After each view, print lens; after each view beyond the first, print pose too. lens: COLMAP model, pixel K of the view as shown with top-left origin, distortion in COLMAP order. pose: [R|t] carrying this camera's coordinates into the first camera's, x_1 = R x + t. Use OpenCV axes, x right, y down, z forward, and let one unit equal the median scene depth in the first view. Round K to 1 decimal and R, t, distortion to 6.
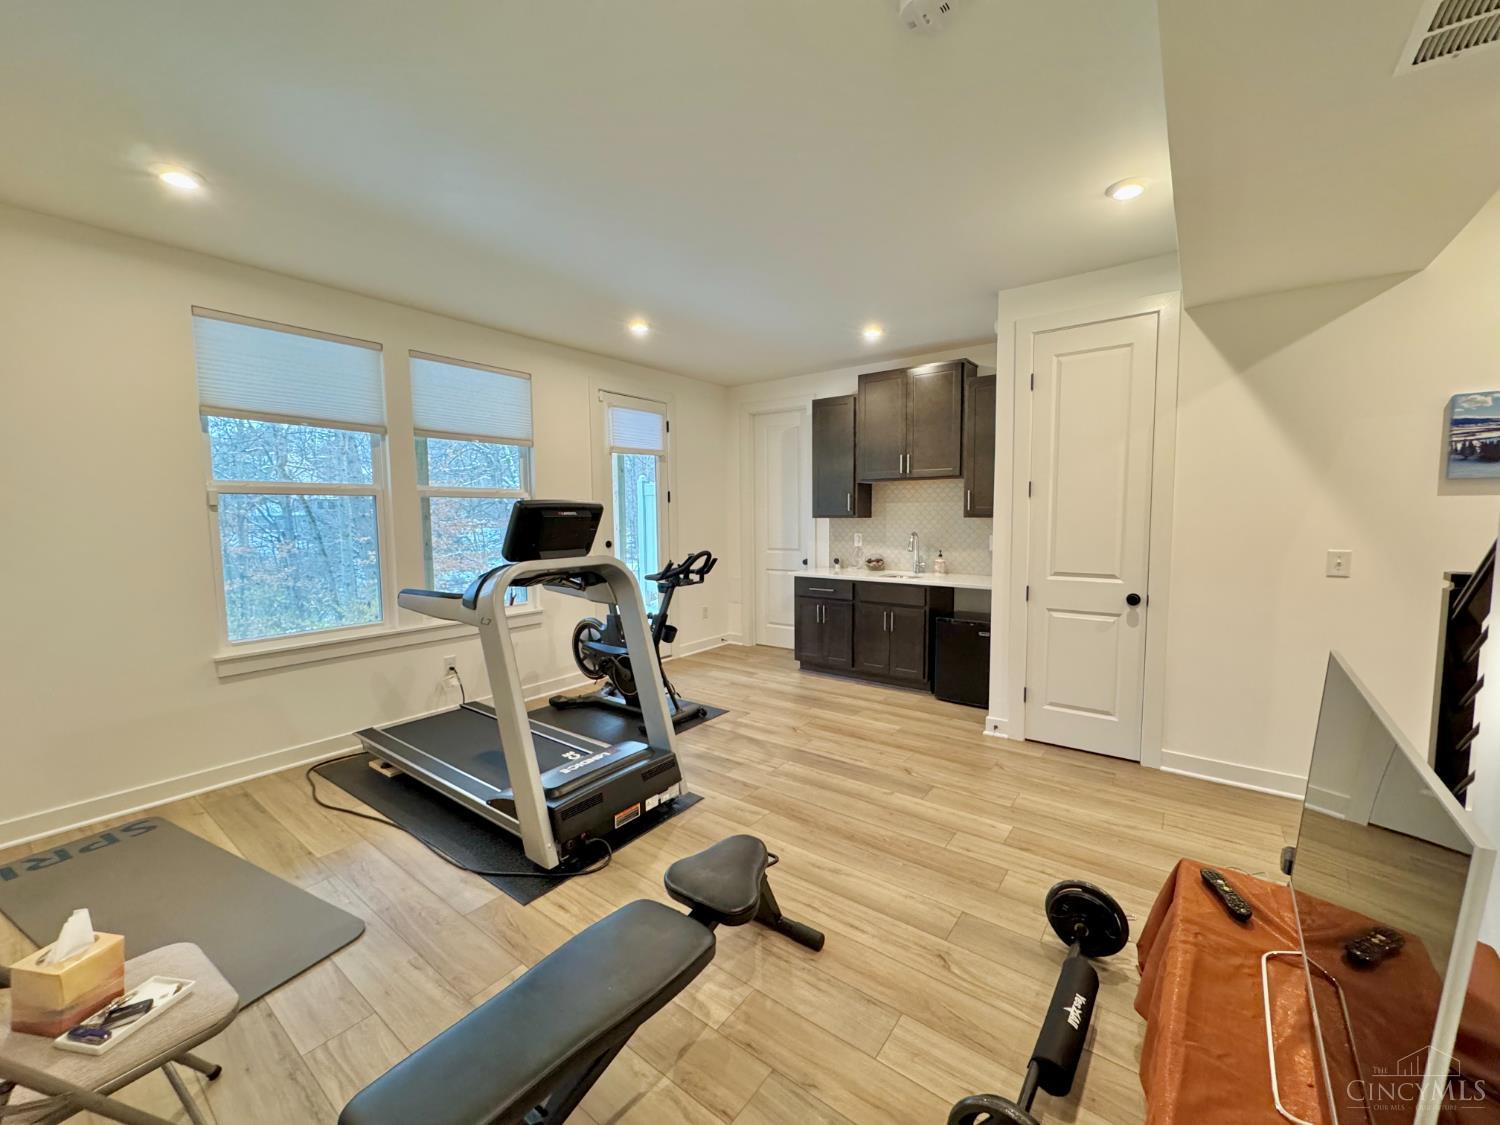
lens RADIAL K [[603.1, 0, 750.0], [0, 603.1, 562.5], [0, 0, 1]] dist [0.001365, 0.000395]
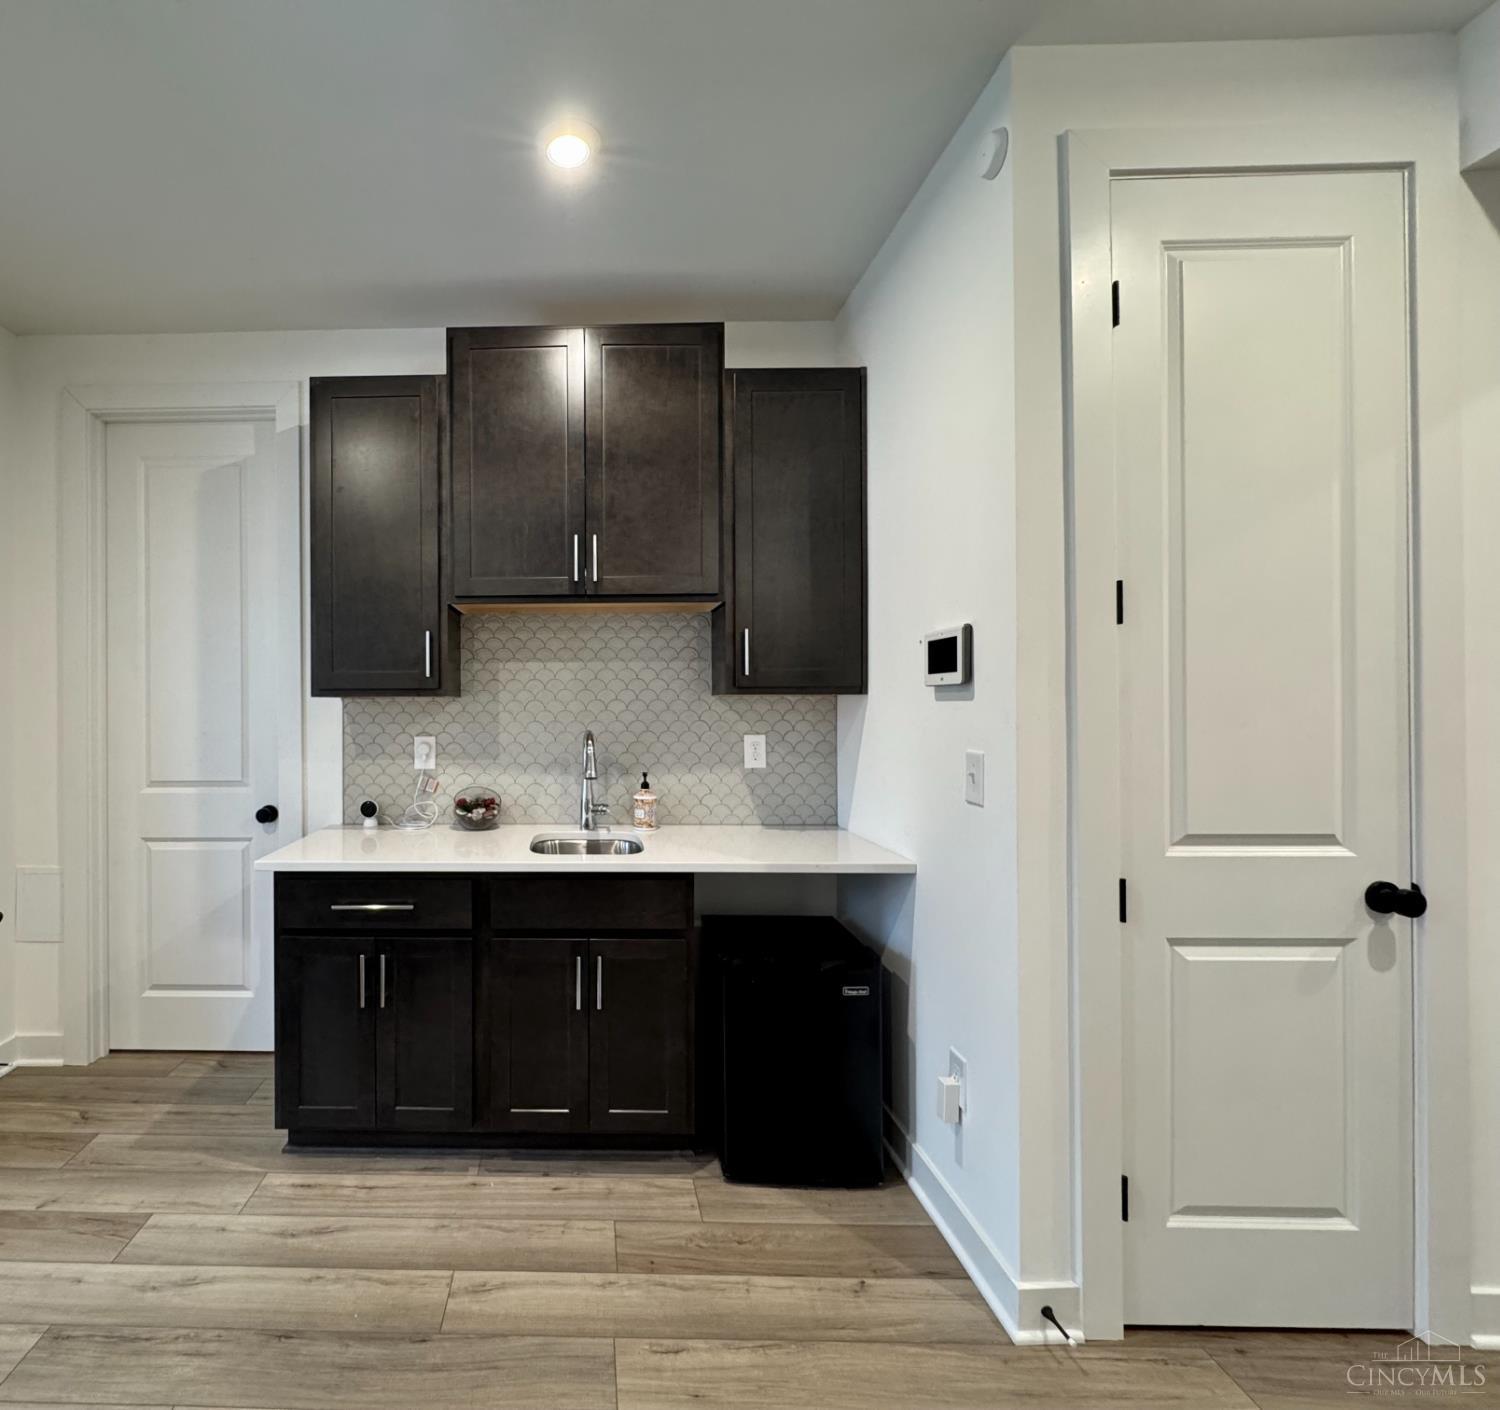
lens RADIAL K [[962.8, 0, 750.0], [0, 962.8, 705.0], [0, 0, 1]] dist [-0.001617, -0.001754]
pose [[0.809978, 0.003362, 0.586451, -0.023196], [0.043278, 0.996914, -0.065489, -0.020819], [-0.584861, 0.078425, 0.807333, 0.412400]]
